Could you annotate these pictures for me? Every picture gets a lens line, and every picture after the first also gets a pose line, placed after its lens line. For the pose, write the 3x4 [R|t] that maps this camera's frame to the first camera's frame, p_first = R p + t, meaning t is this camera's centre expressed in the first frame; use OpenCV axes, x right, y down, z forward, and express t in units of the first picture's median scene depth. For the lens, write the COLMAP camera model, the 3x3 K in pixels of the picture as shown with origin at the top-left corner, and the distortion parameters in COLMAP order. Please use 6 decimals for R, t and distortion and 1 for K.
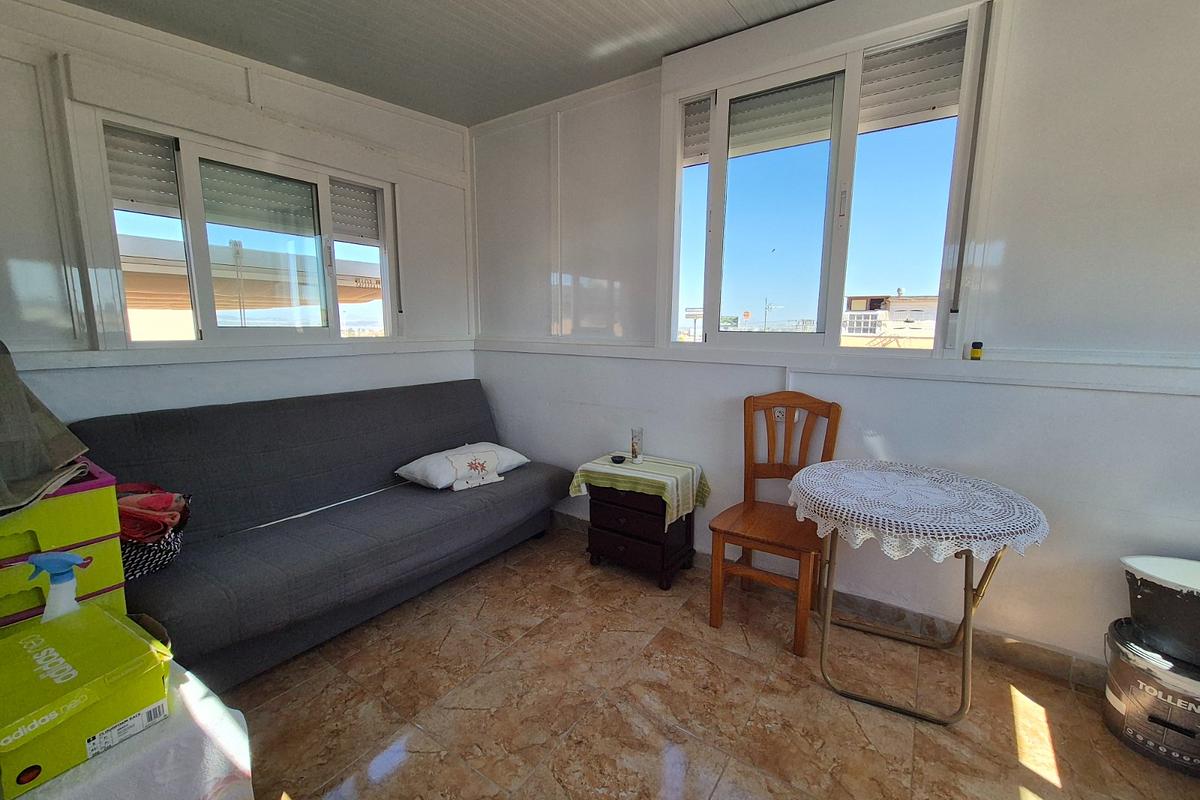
lens RADIAL K [[494.6, 0, 607.1], [0, 494.6, 402.4], [0, 0, 1]] dist [-0.001532, 0.000720]
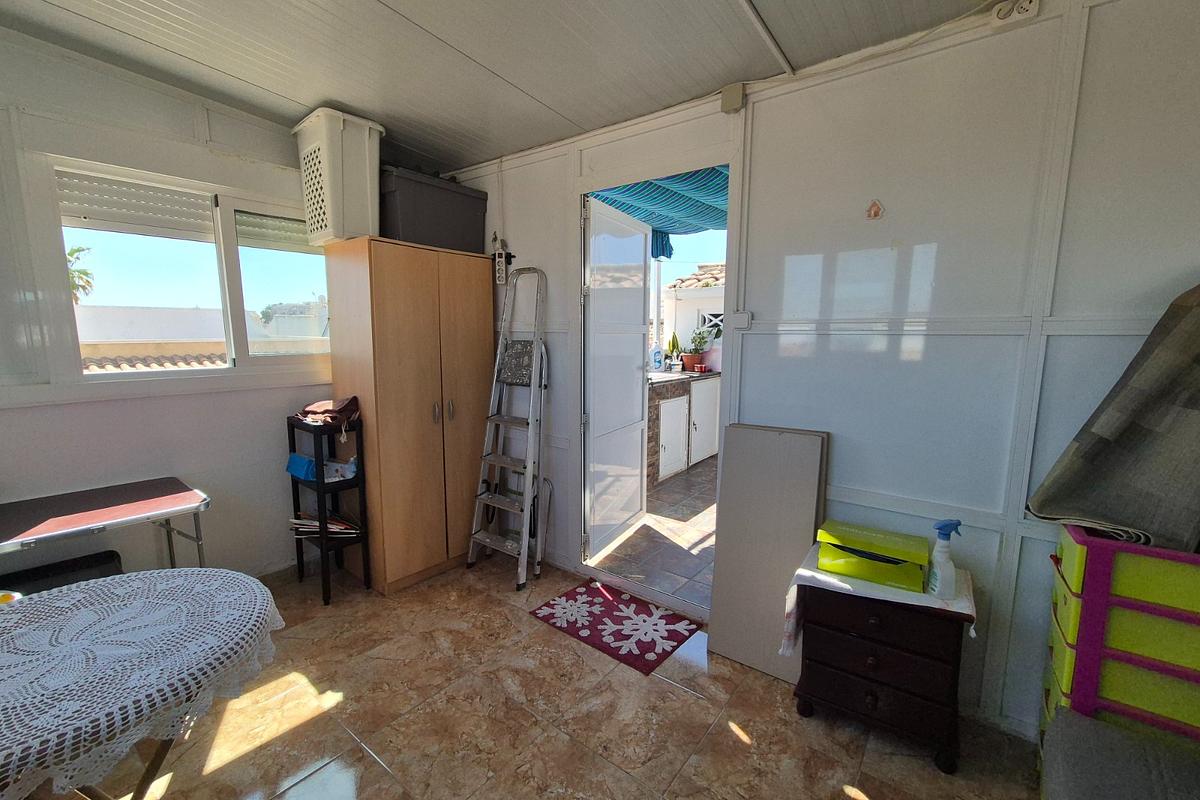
lens RADIAL K [[494.6, 0, 608.2], [0, 494.6, 400.0], [0, 0, 1]] dist [-0.001532, 0.000720]
pose [[-0.998568, -0.019198, 0.049928, -0.080054], [-0.004145, 0.958342, 0.285592, -0.259889], [-0.053331, 0.284976, -0.957050, 1.319539]]
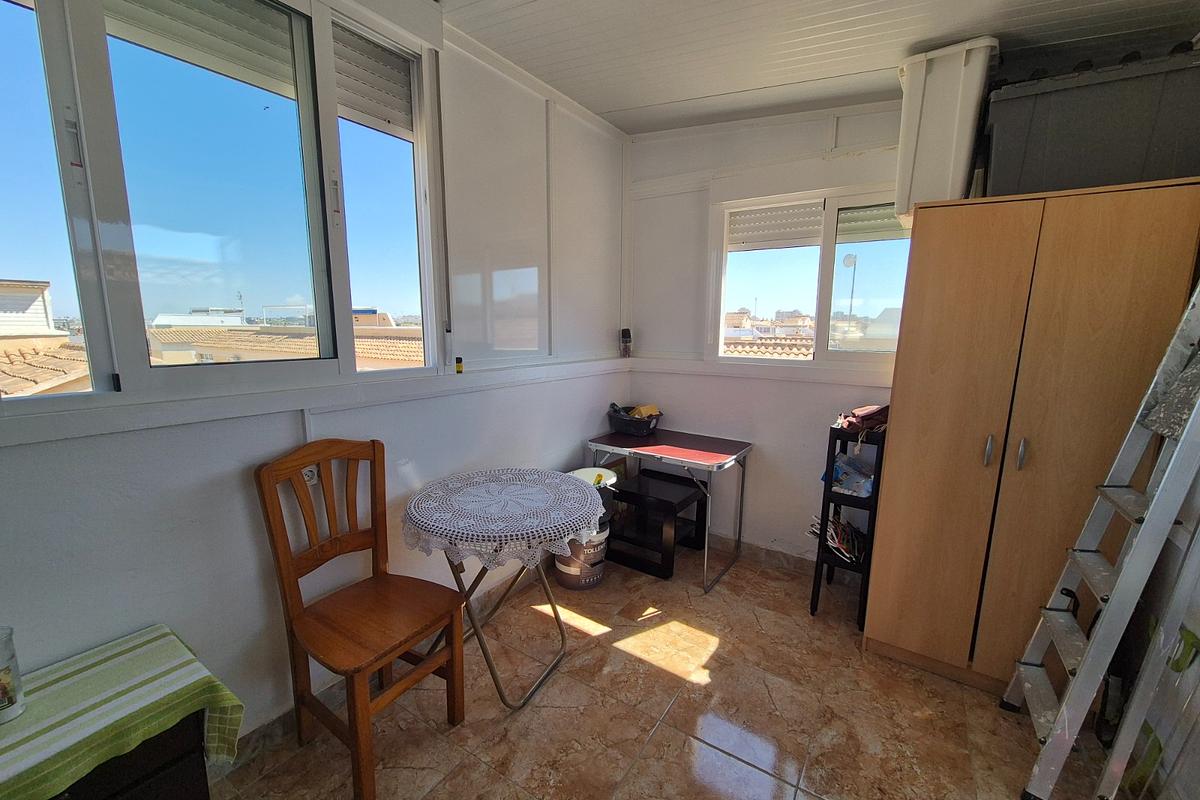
lens RADIAL K [[494.6, 0, 607.6], [0, 494.6, 399.8], [0, 0, 1]] dist [-0.001532, 0.000720]
pose [[-0.032588, -0.159730, 0.986623, -0.416573], [0.142578, 0.976308, 0.162770, -0.164600], [-0.989247, 0.145975, -0.009042, 0.683839]]
